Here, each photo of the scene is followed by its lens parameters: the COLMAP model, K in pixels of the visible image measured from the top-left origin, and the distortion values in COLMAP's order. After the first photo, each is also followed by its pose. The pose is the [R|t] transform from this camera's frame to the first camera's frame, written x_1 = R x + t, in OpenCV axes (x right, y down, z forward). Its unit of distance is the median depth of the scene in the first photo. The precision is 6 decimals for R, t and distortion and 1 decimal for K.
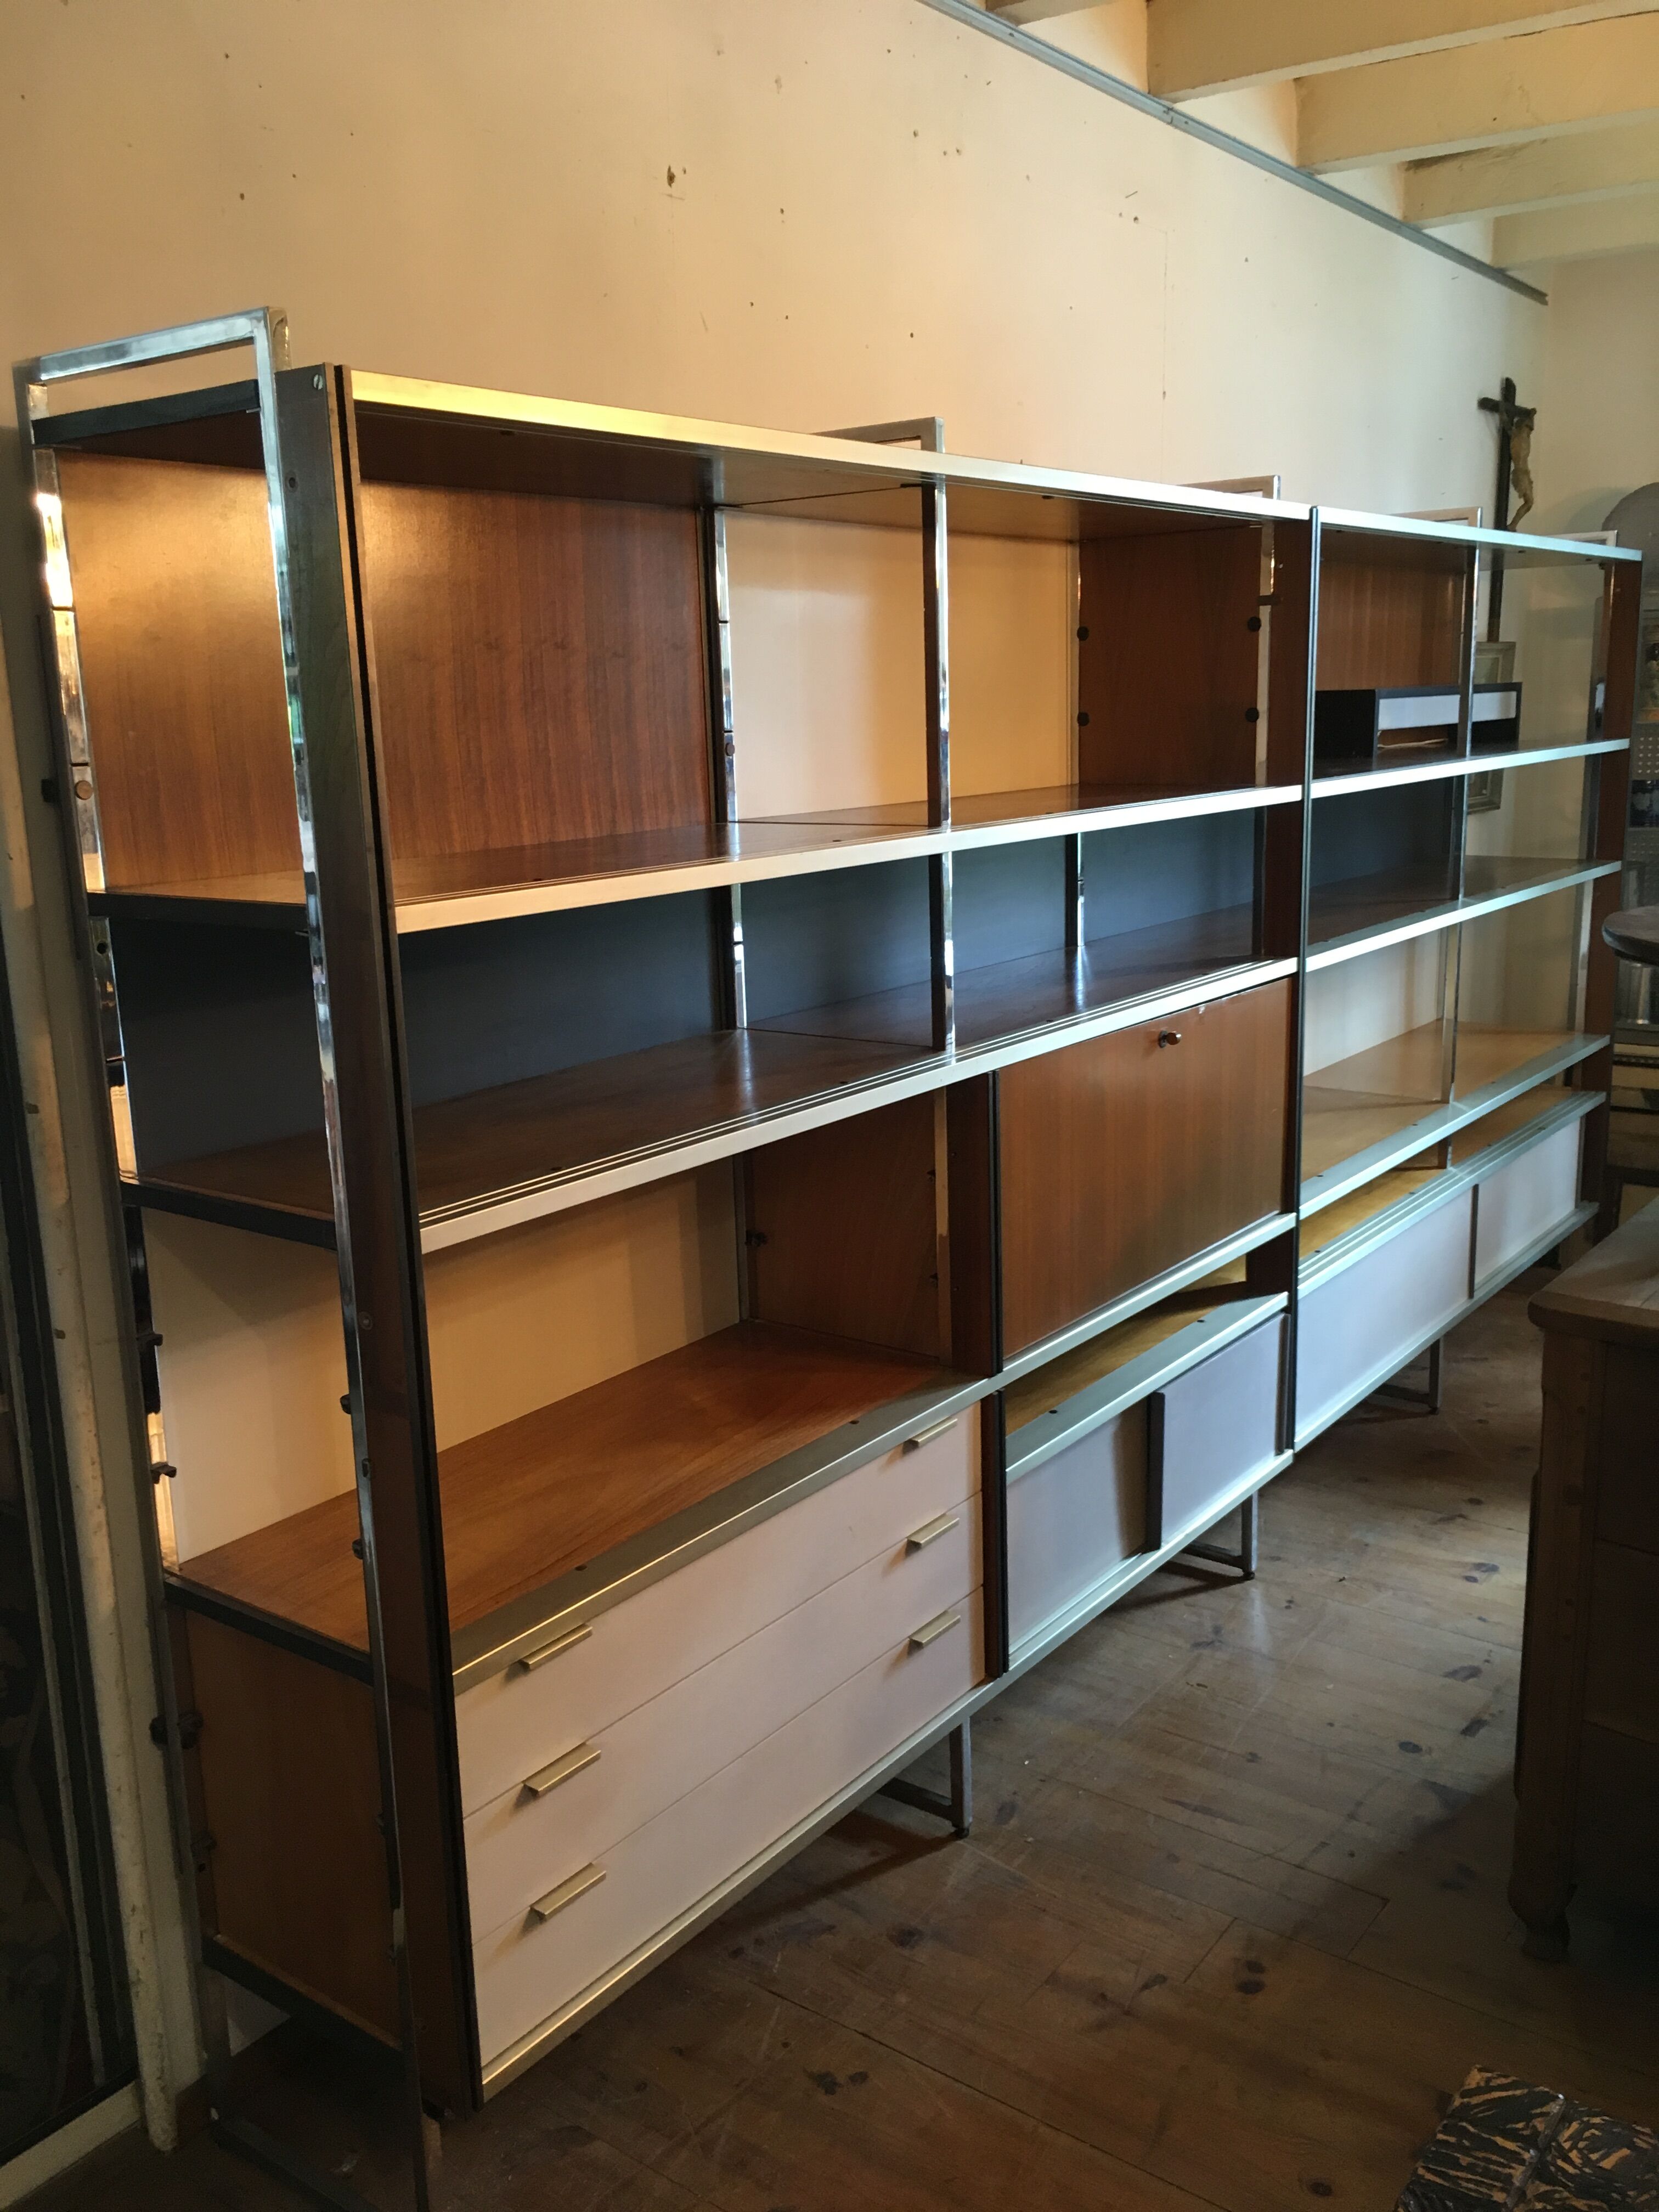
lens RADIAL K [[1919.6, 0, 843.0], [0, 1919.6, 1109.1], [0, 0, 1]] dist [0.072737, -0.118874]
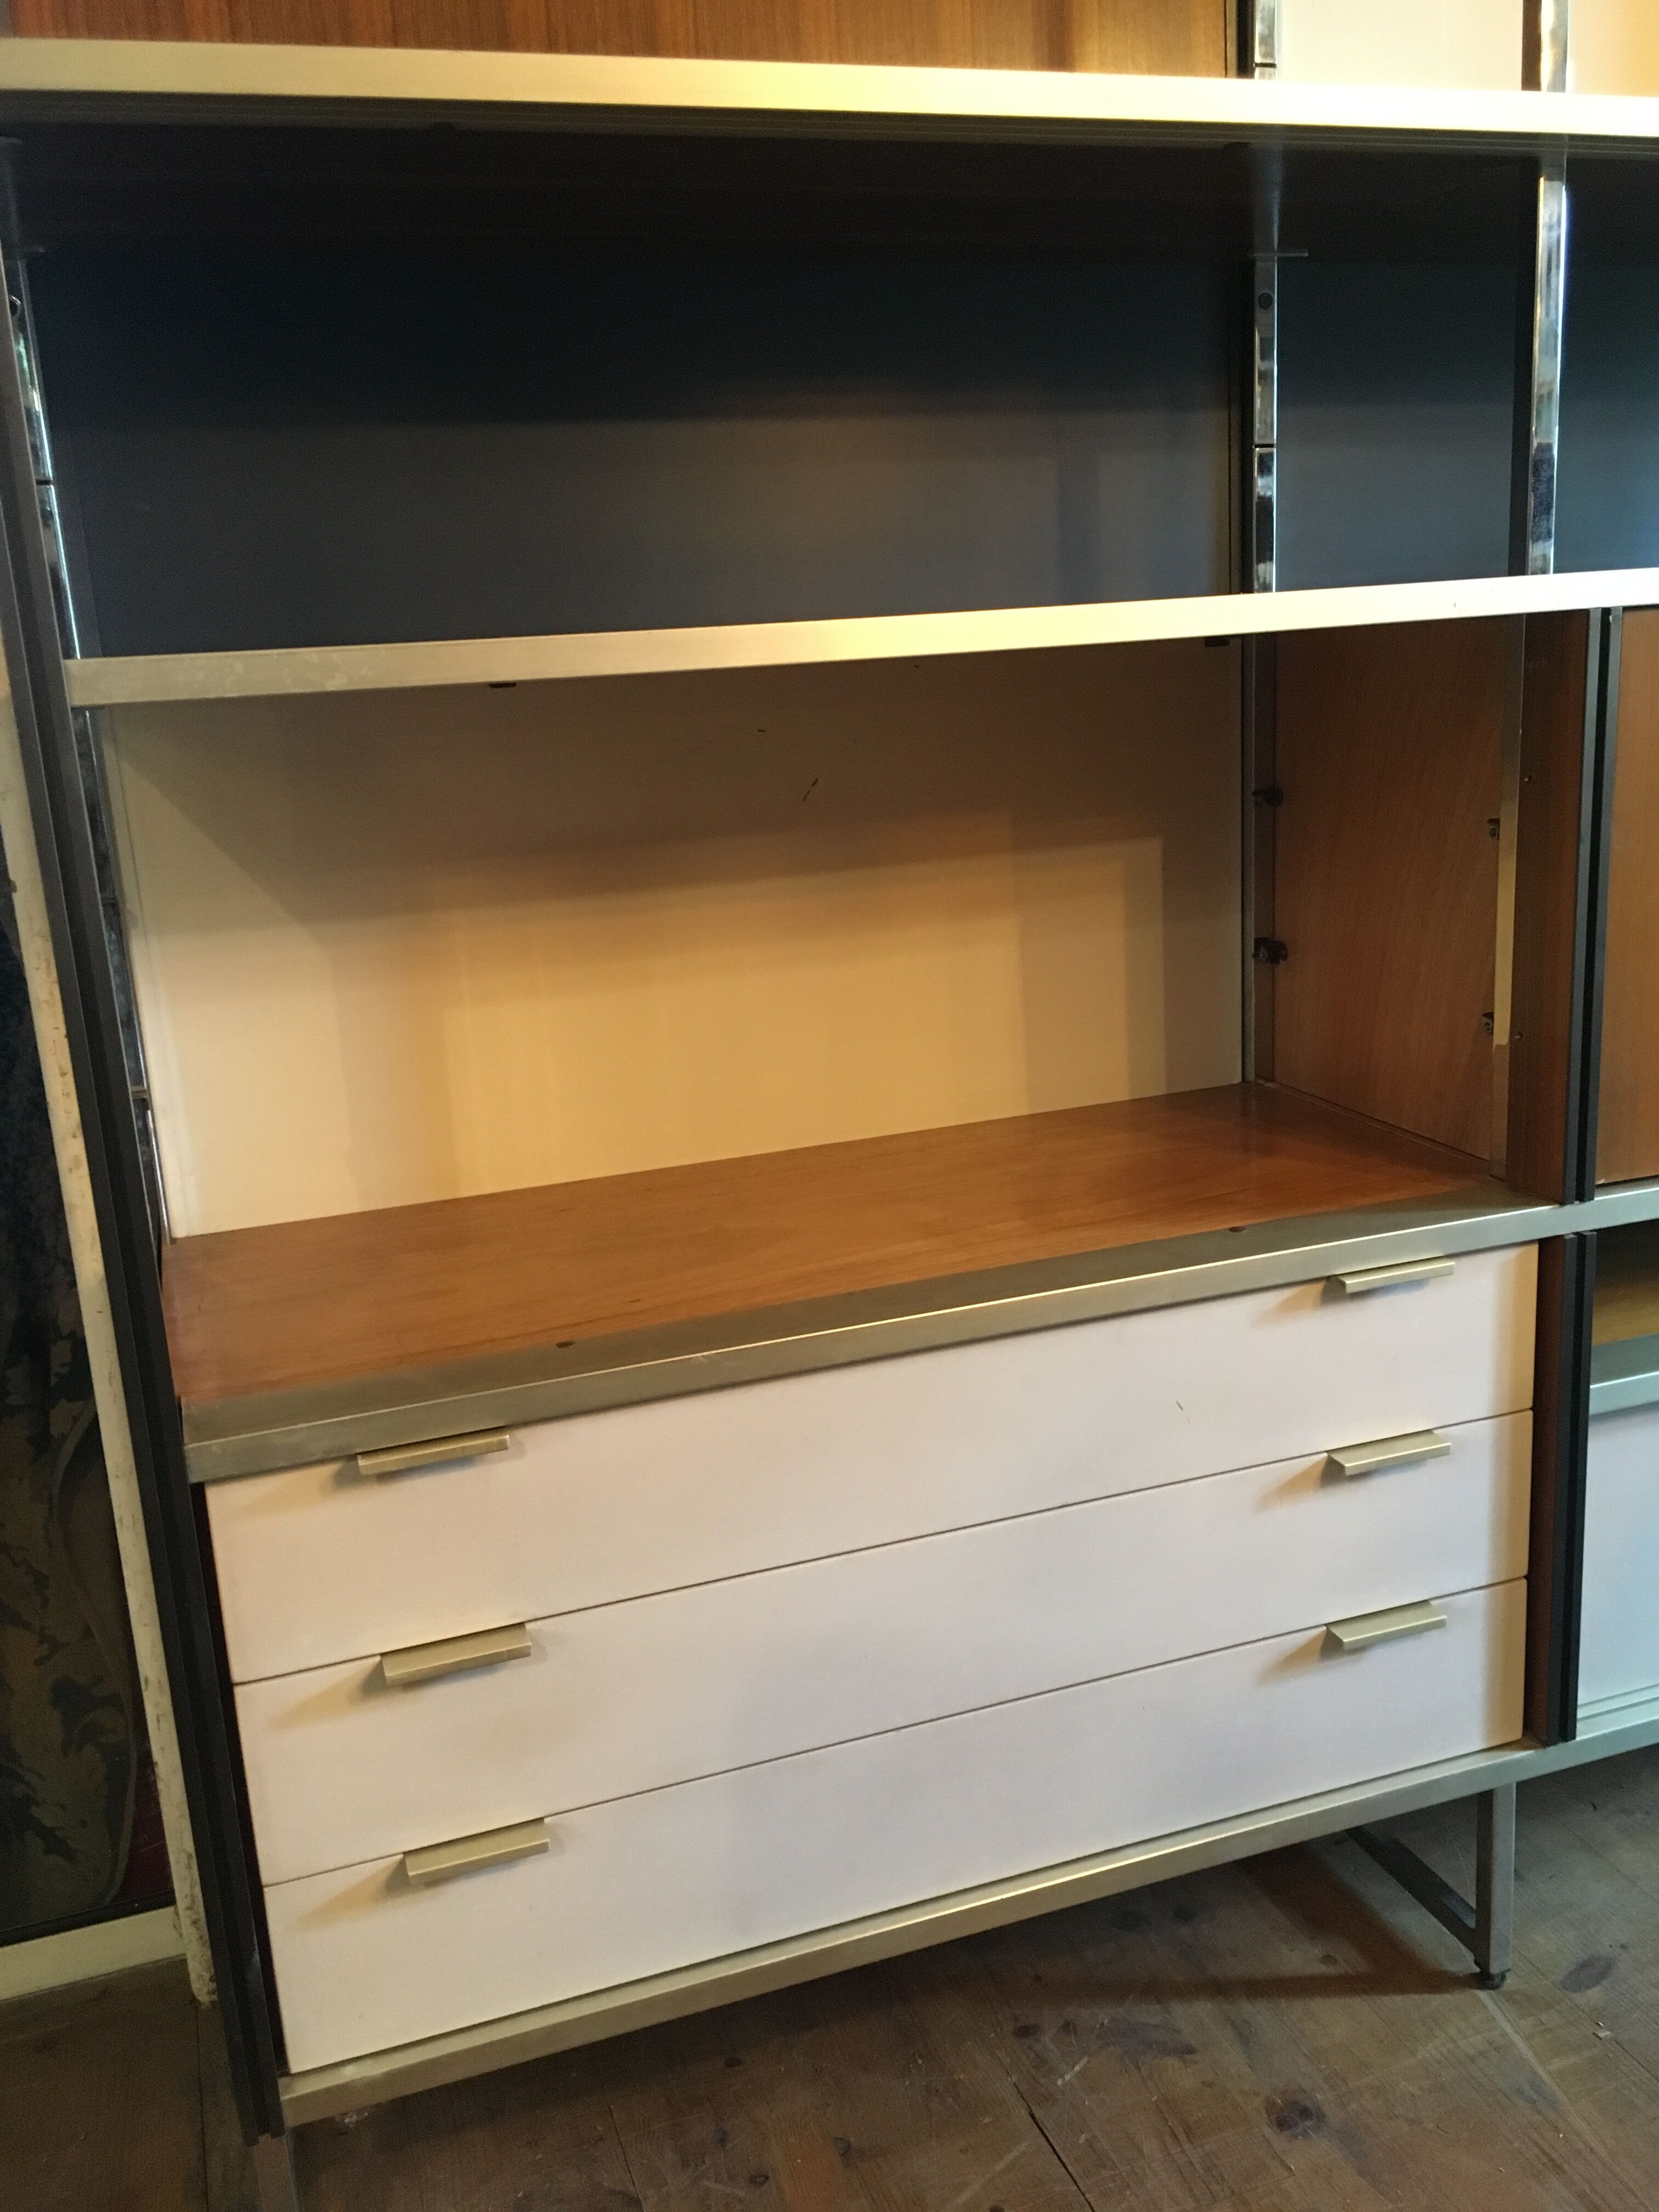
lens RADIAL K [[1919.6, 0, 845.4], [0, 1919.6, 1110.7], [0, 0, 1]] dist [0.072737, -0.118874]
pose [[0.828750, 0.124366, -0.545625, 0.202289], [-0.090830, 0.991958, 0.088139, 0.082767], [0.552199, -0.023486, 0.833381, 0.434659]]
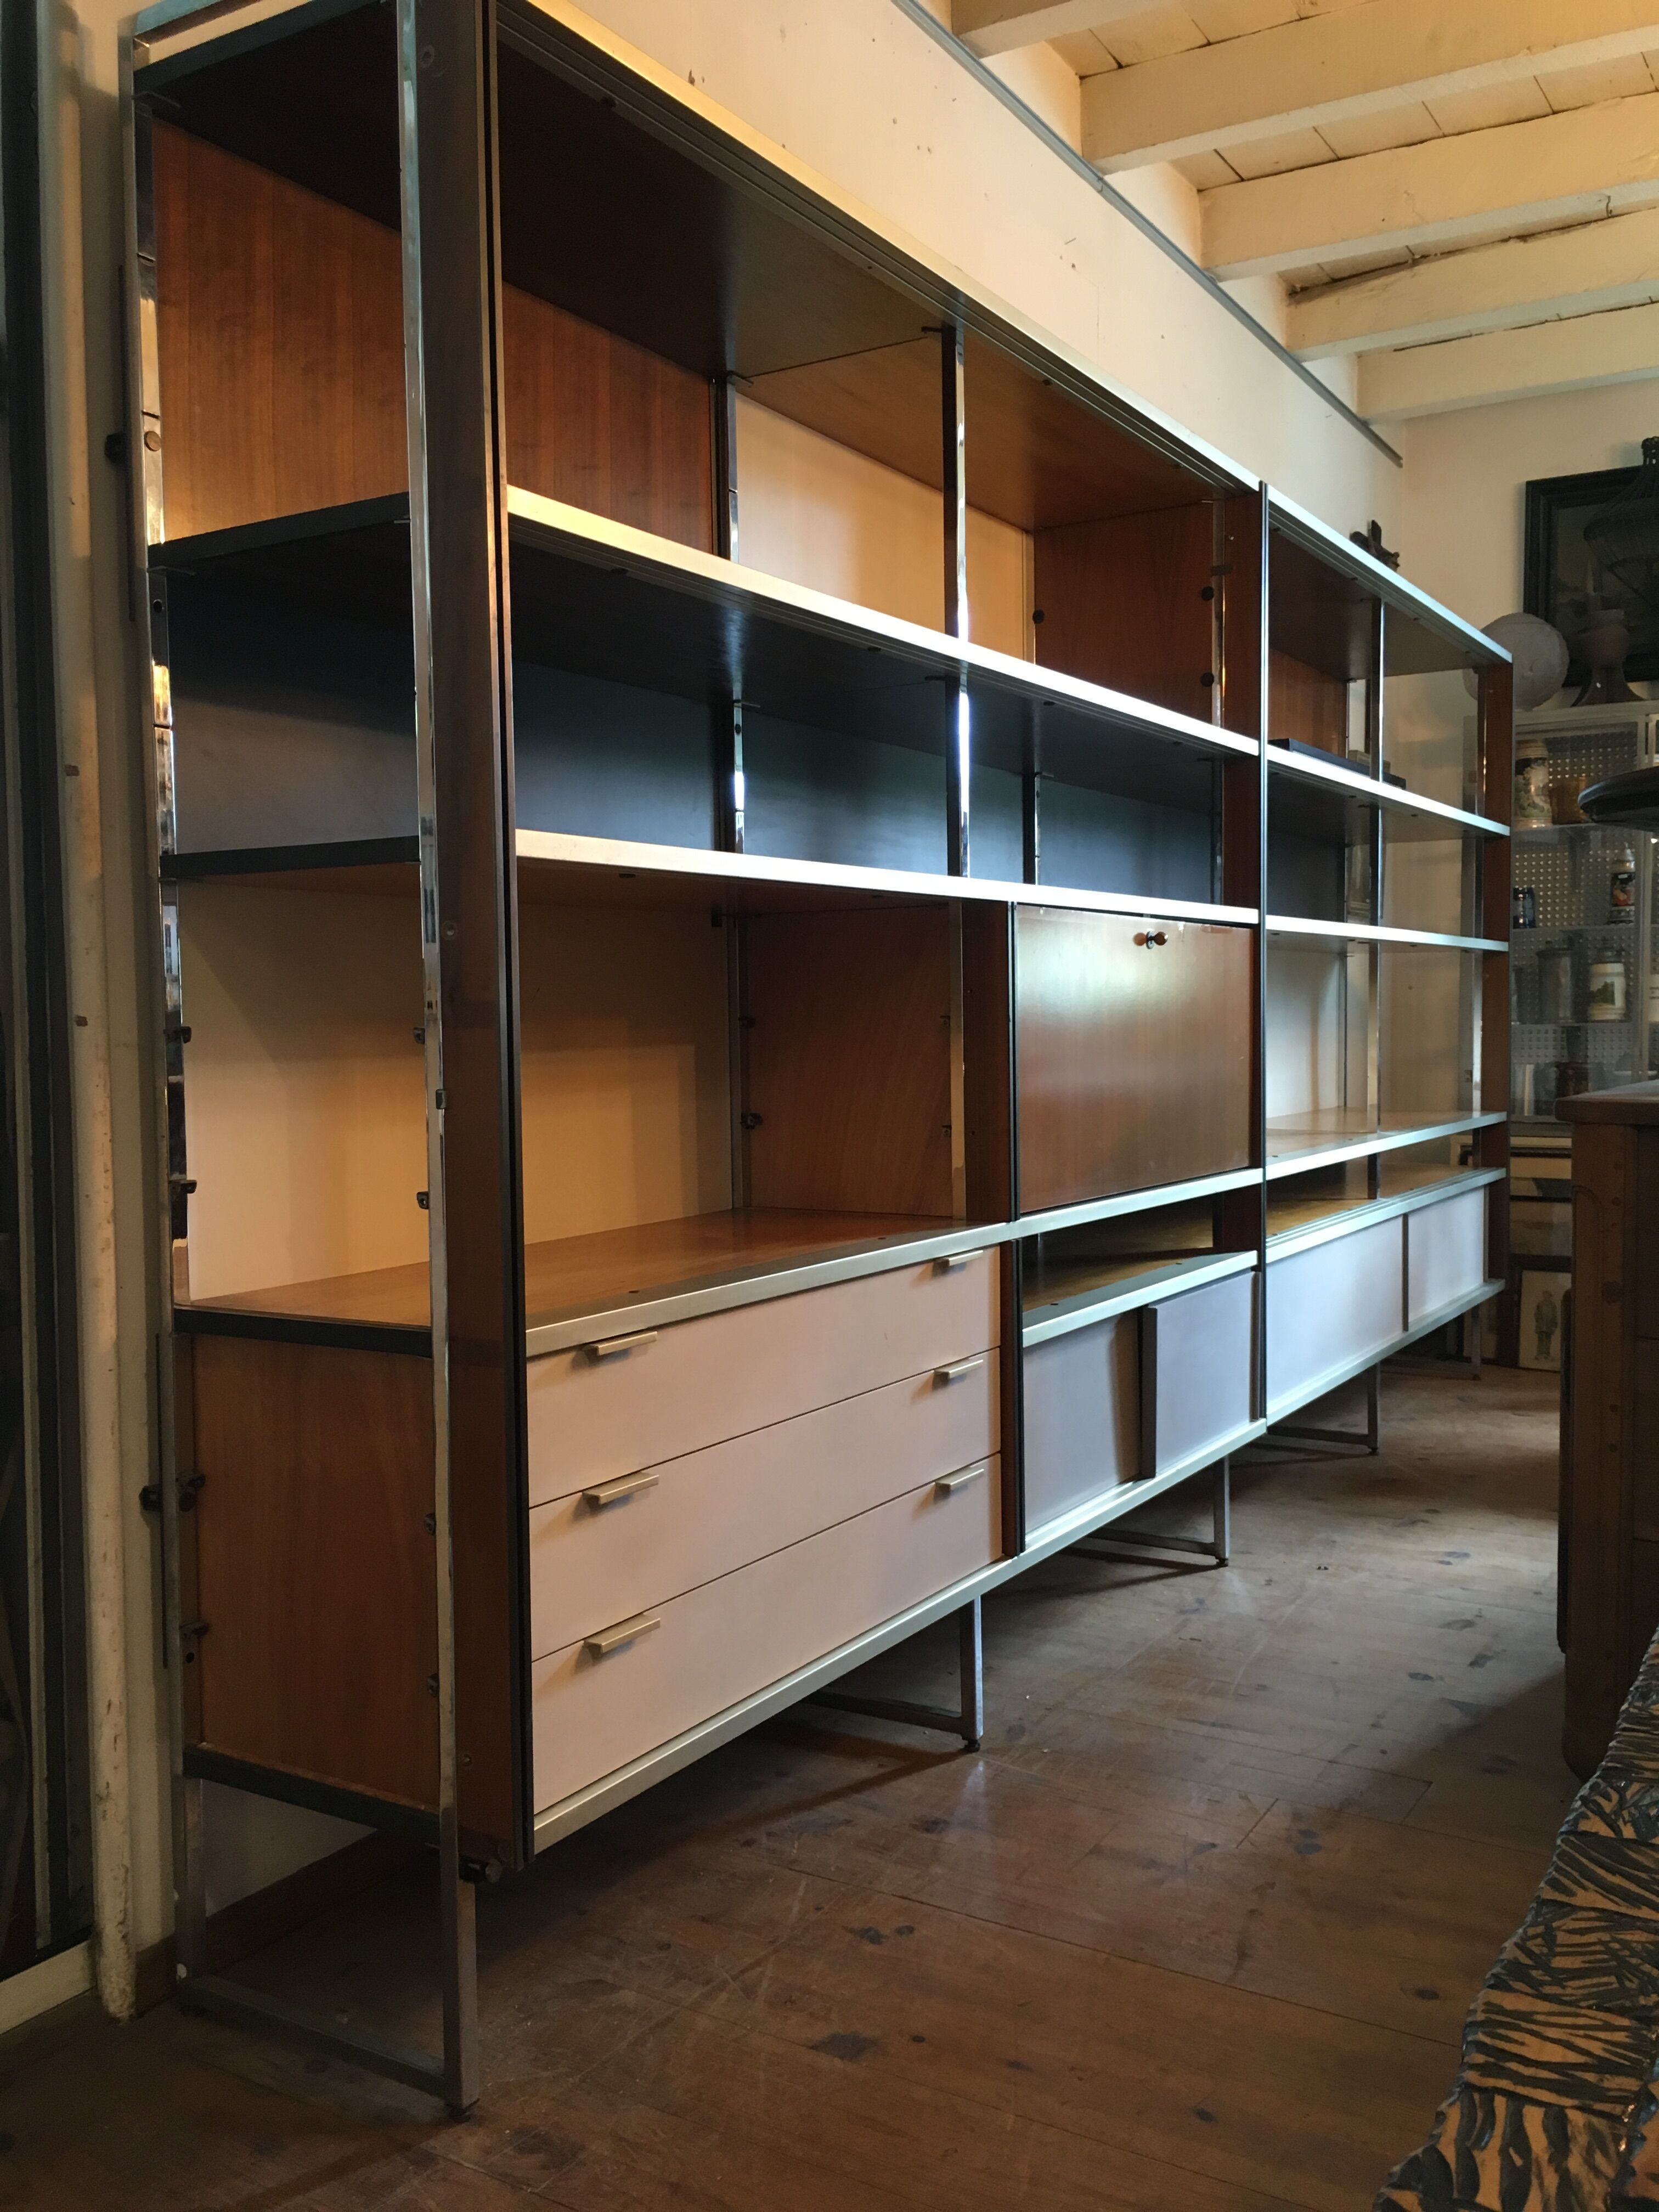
lens RADIAL K [[1919.6, 0, 845.6], [0, 1919.6, 1114.3], [0, 0, 1]] dist [0.072737, -0.118874]
pose [[0.995340, 0.009573, 0.095952, -0.098359], [0.006349, 0.986394, -0.164278, 0.242653], [-0.096219, 0.164122, 0.981736, 0.045994]]
